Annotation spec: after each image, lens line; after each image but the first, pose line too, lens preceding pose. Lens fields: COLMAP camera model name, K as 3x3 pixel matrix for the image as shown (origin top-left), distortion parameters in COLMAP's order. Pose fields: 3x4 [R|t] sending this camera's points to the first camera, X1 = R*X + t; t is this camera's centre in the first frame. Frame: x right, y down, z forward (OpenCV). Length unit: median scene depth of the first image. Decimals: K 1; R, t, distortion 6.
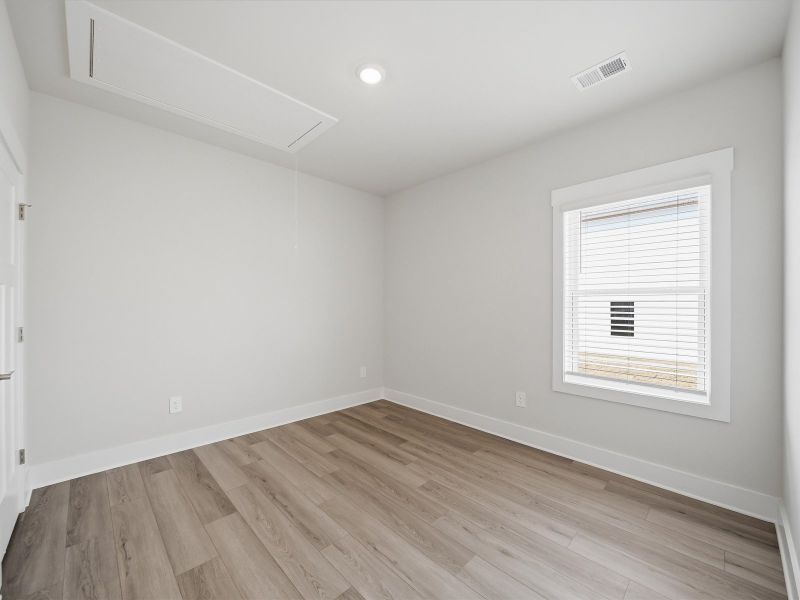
lens RADIAL K [[320.8, 0, 401.3], [0, 320.8, 306.0], [0, 0, 1]] dist [-0.002803, -0.000563]
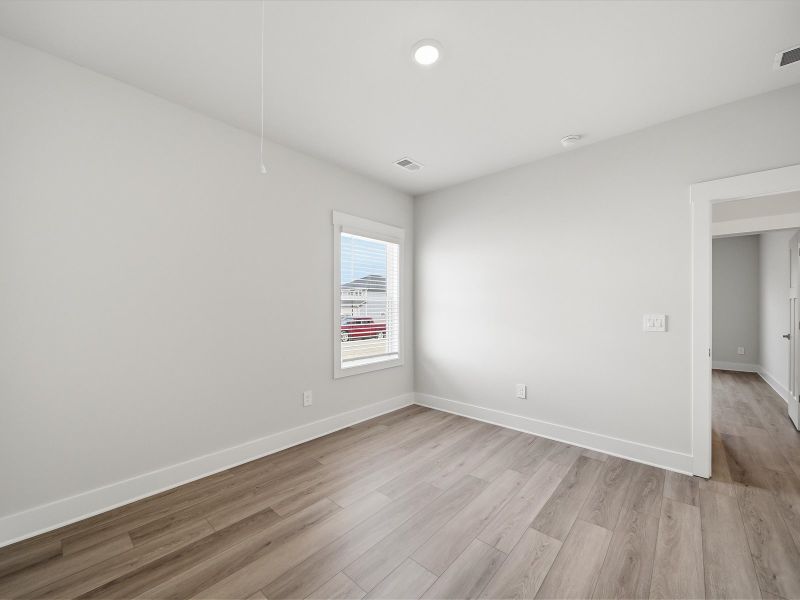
lens RADIAL K [[320.8, 0, 401.3], [0, 320.8, 306.0], [0, 0, 1]] dist [-0.002803, -0.000563]
pose [[-0.062557, 0.000018, 0.998041, -0.751468], [0.002107, 0.999998, 0.000115, -0.005680], [-0.998039, 0.002110, -0.062556, 0.852024]]
